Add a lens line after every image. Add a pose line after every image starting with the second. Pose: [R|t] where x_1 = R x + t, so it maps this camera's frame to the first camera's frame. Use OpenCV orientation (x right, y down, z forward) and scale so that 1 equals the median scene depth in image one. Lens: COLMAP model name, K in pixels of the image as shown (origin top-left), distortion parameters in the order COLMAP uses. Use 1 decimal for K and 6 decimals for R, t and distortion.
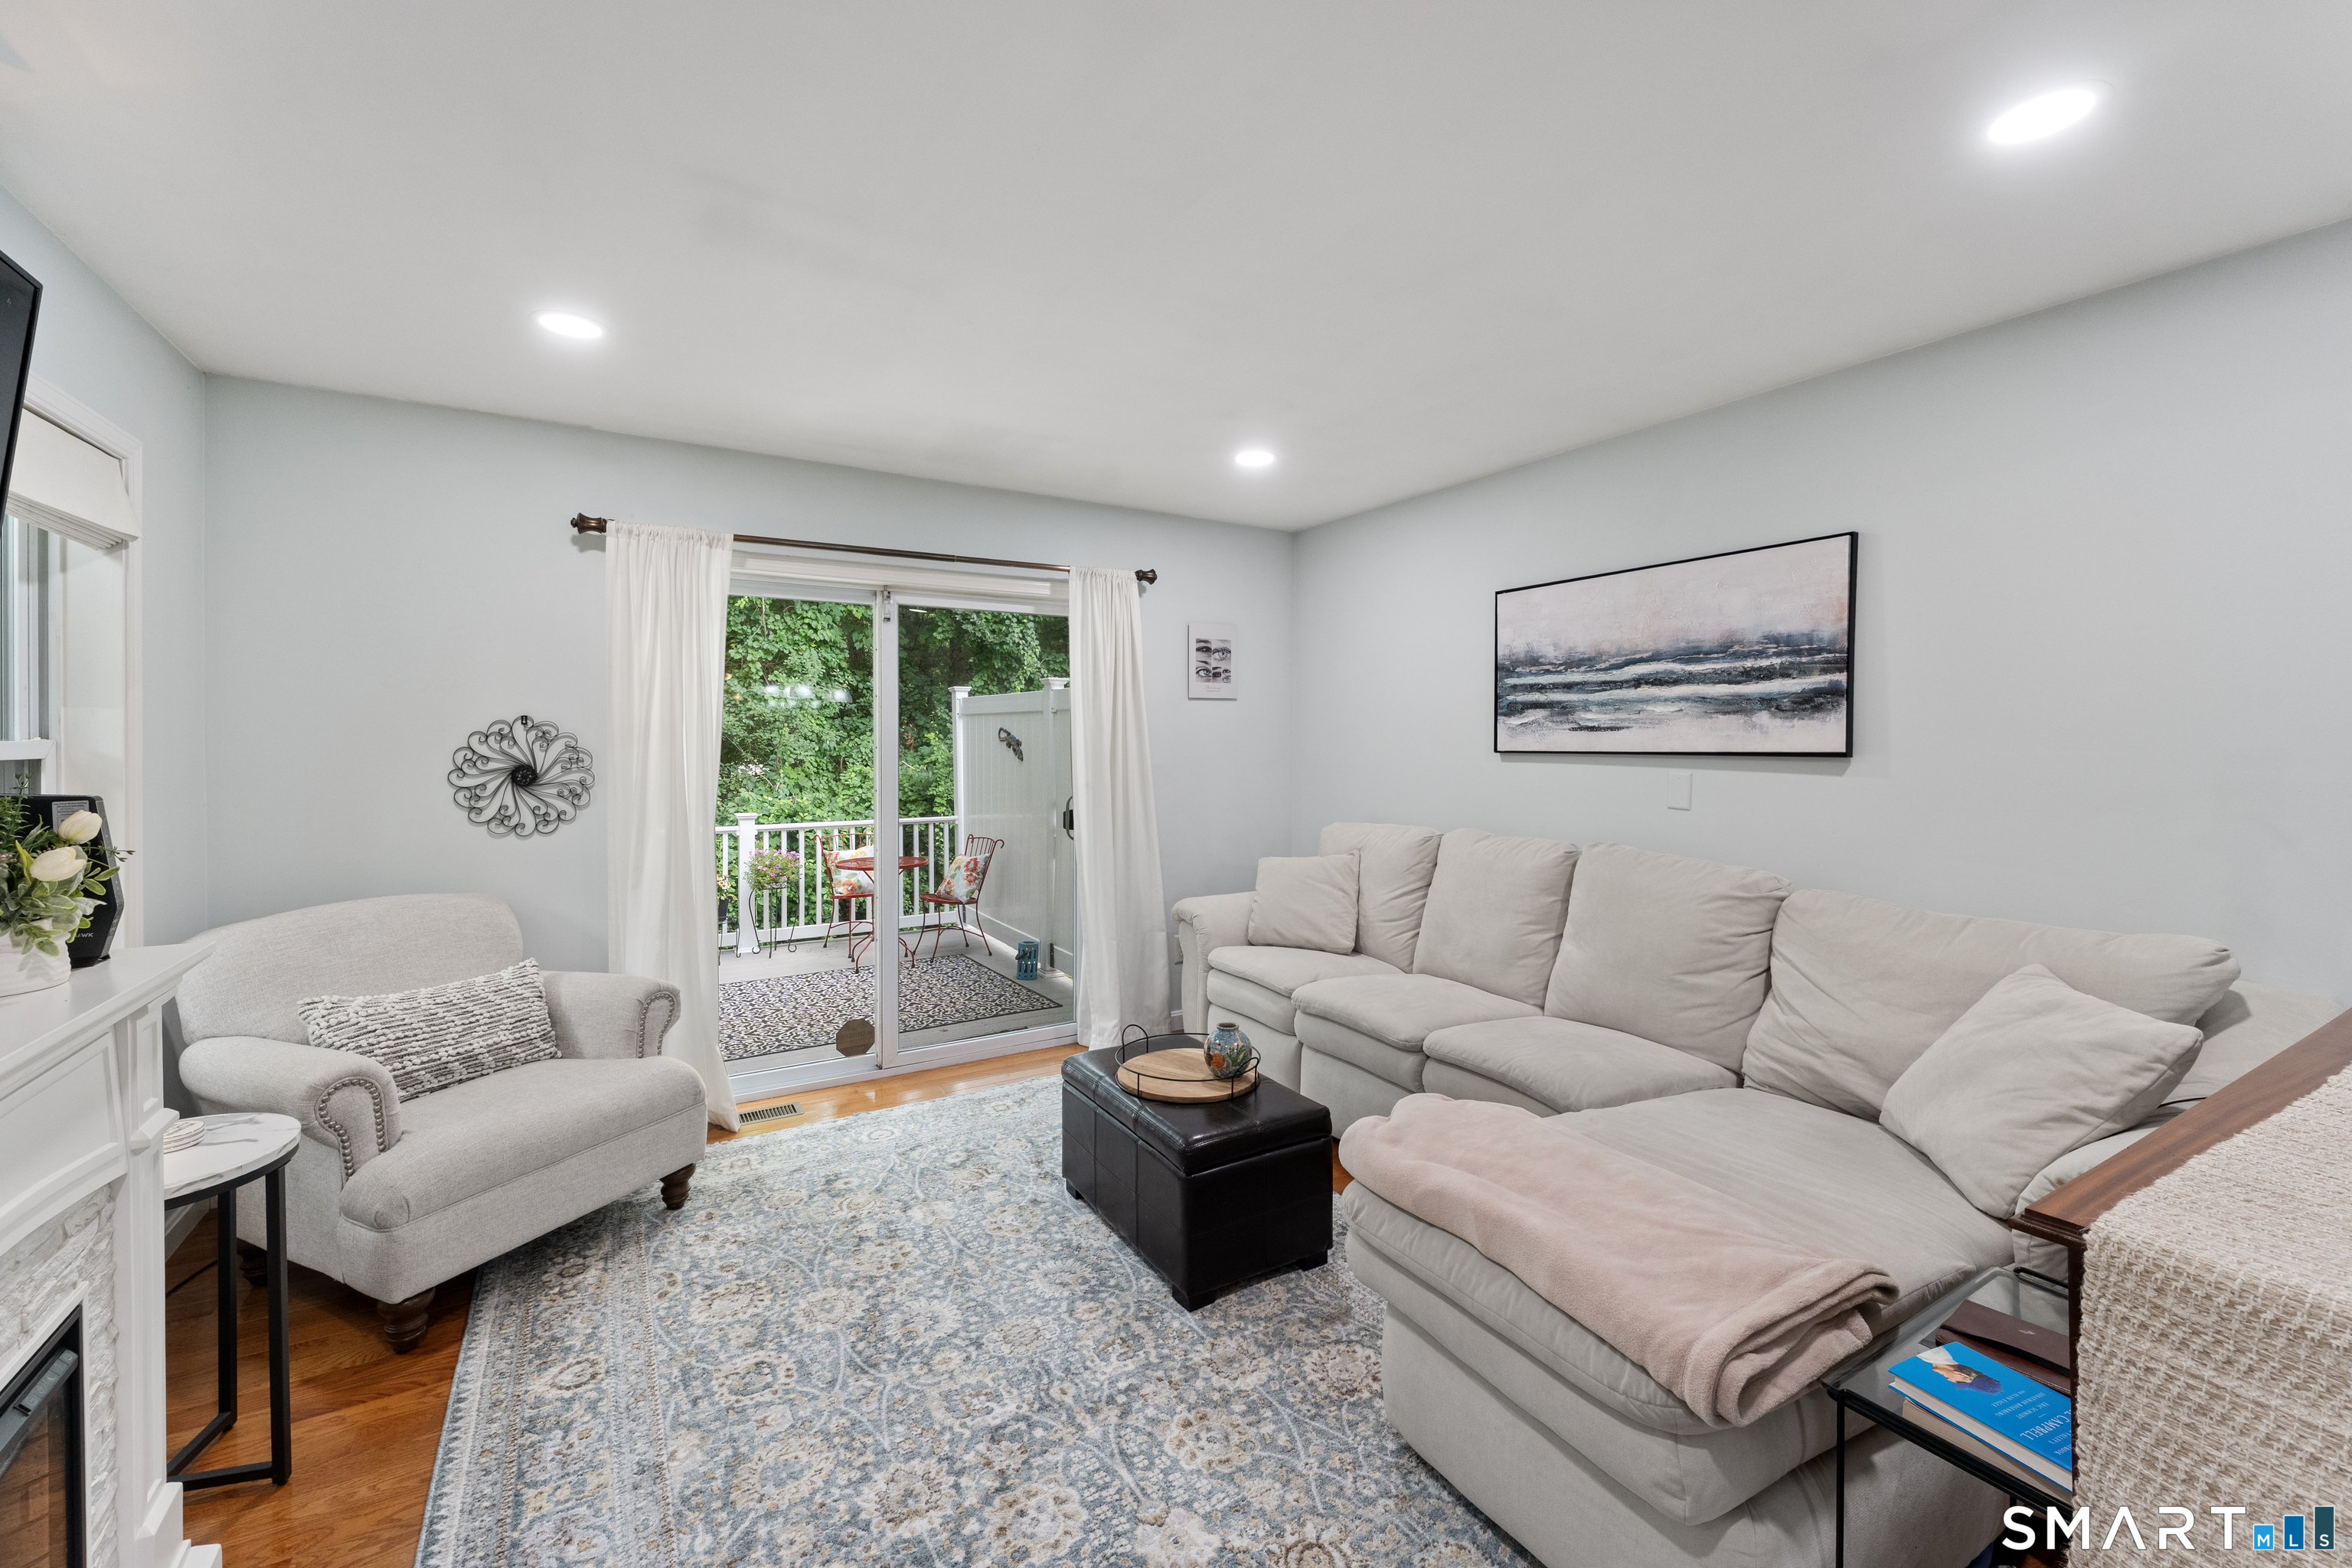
lens RADIAL K [[948.7, 0, 1171.8], [0, 948.7, 748.4], [0, 0, 1]] dist [-0.001735, -0.000271]
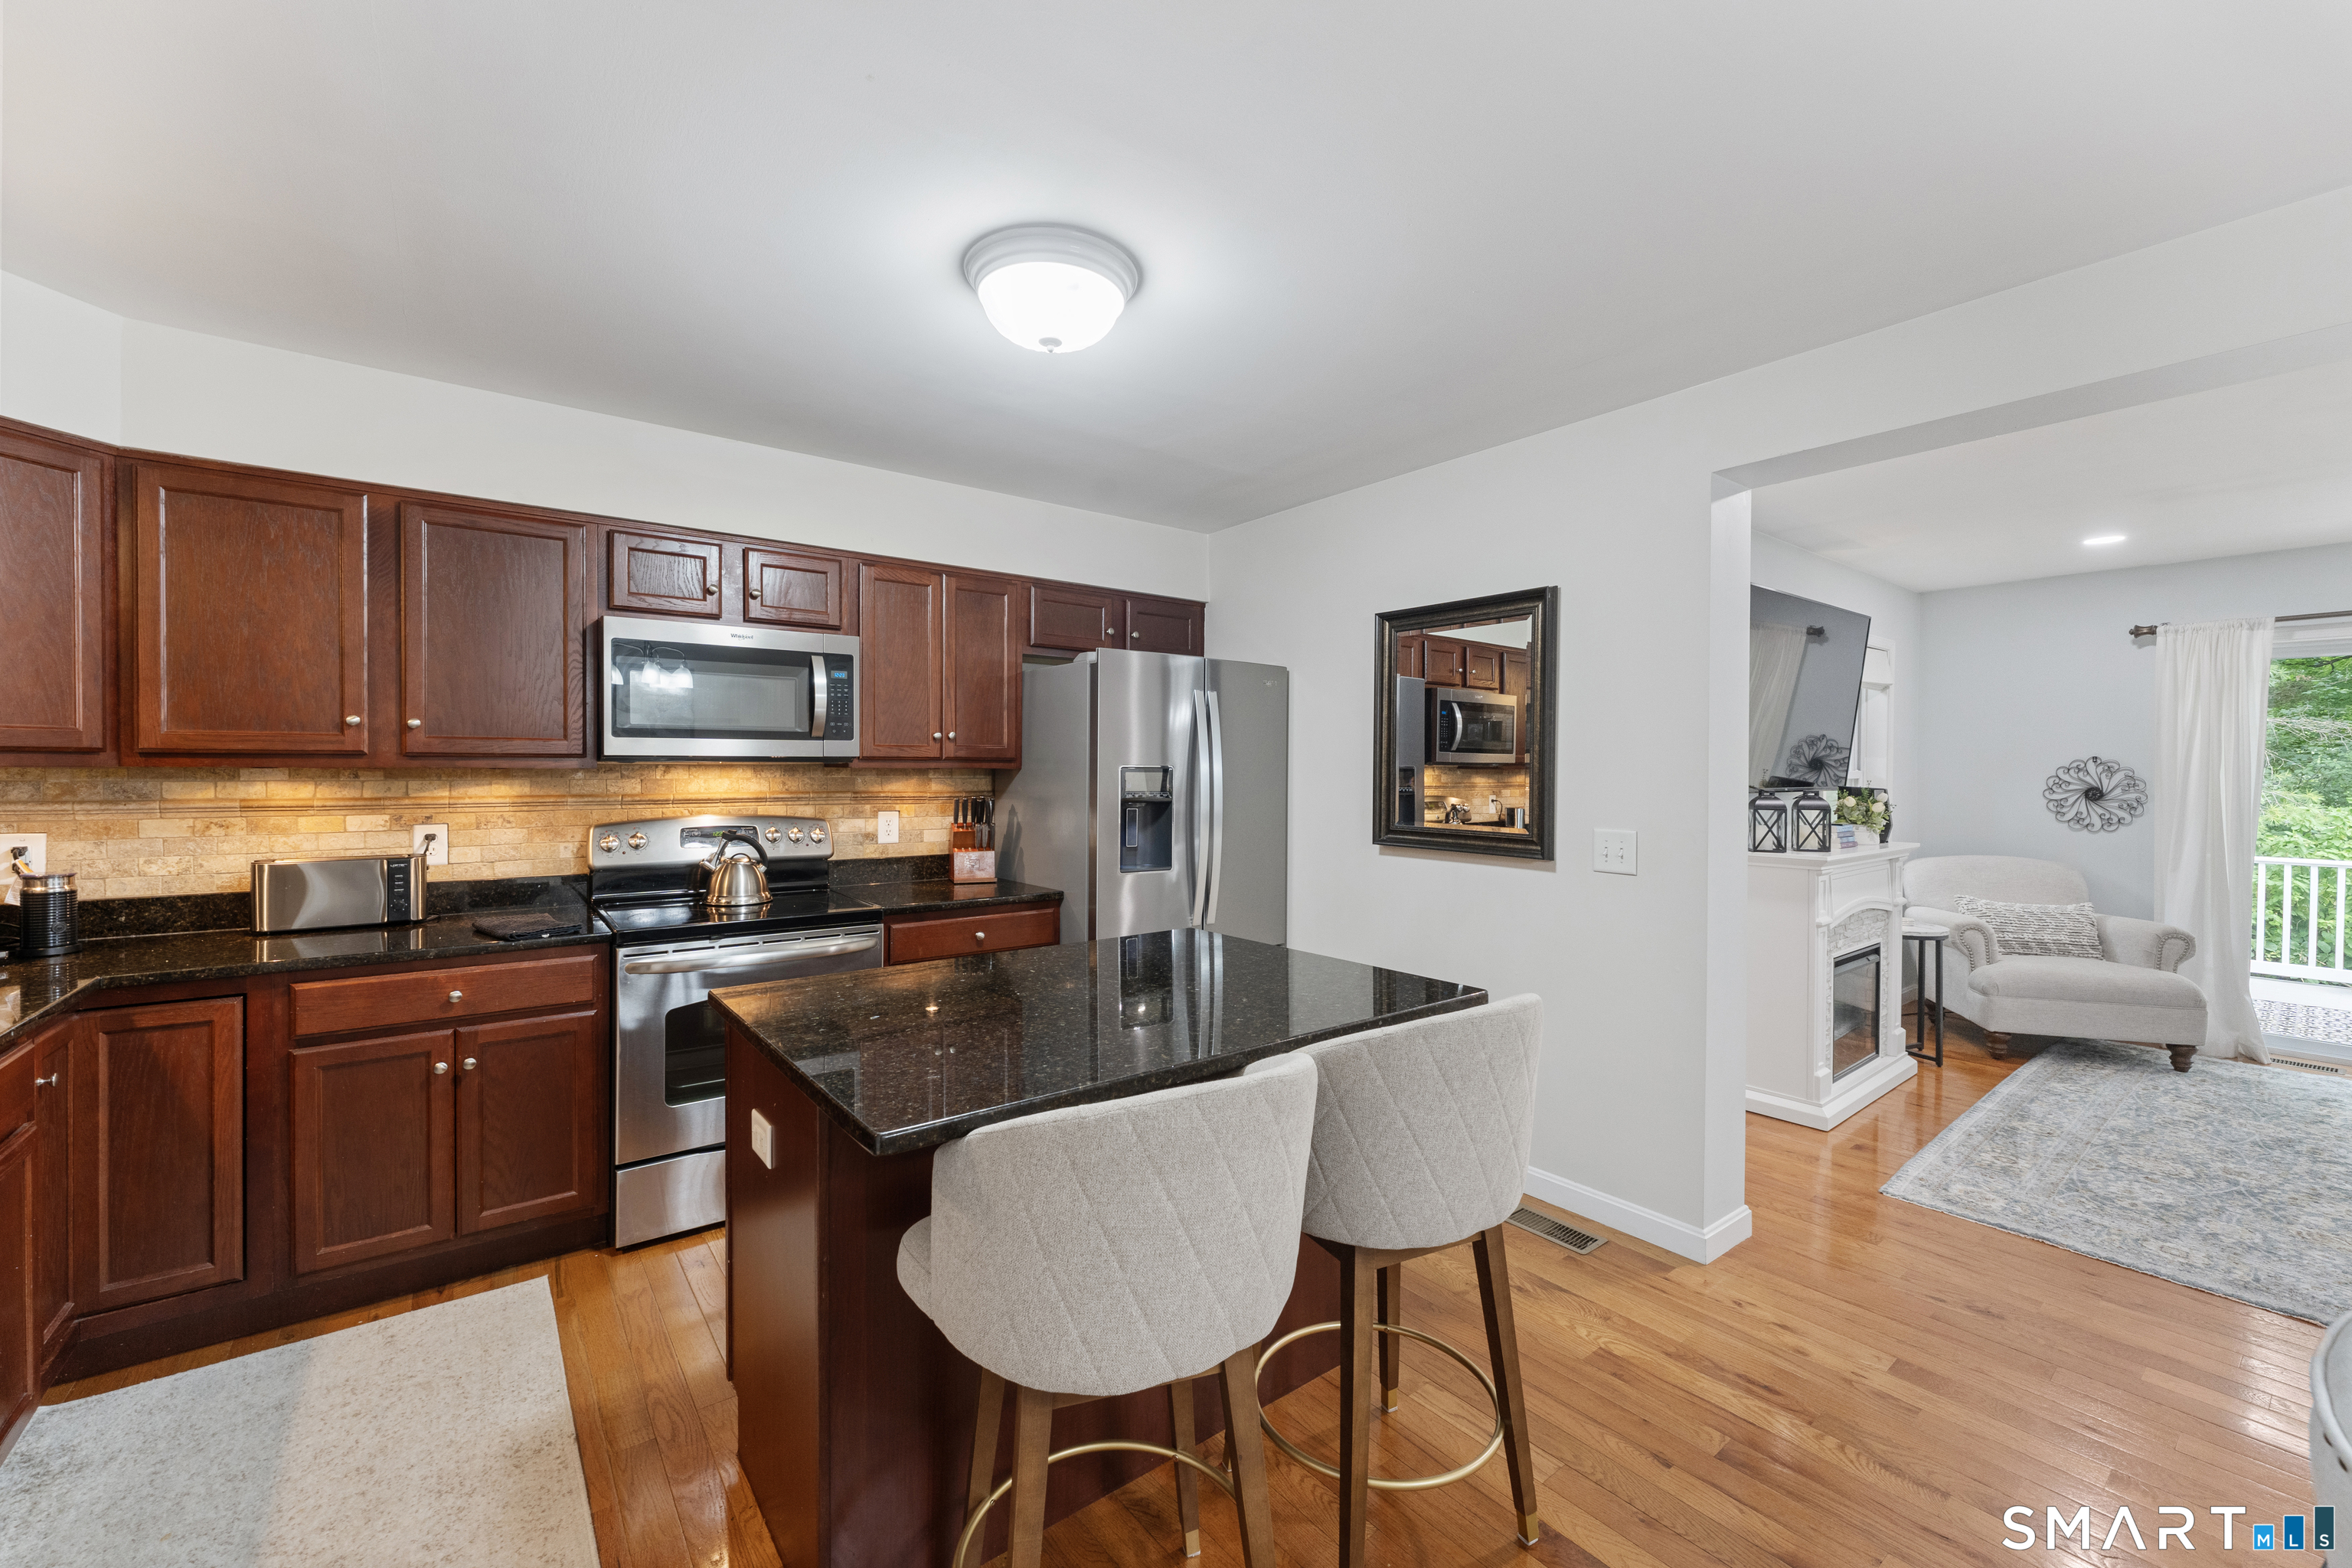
lens RADIAL K [[939.1, 0, 1184.0], [0, 939.1, 775.5], [0, 0, 1]] dist [0.000930, 0.000442]
pose [[0.114037, 0.007191, -0.993450, 0.792598], [-0.013720, 0.999890, 0.005662, 0.010604], [0.993382, 0.012985, 0.114123, -0.782019]]
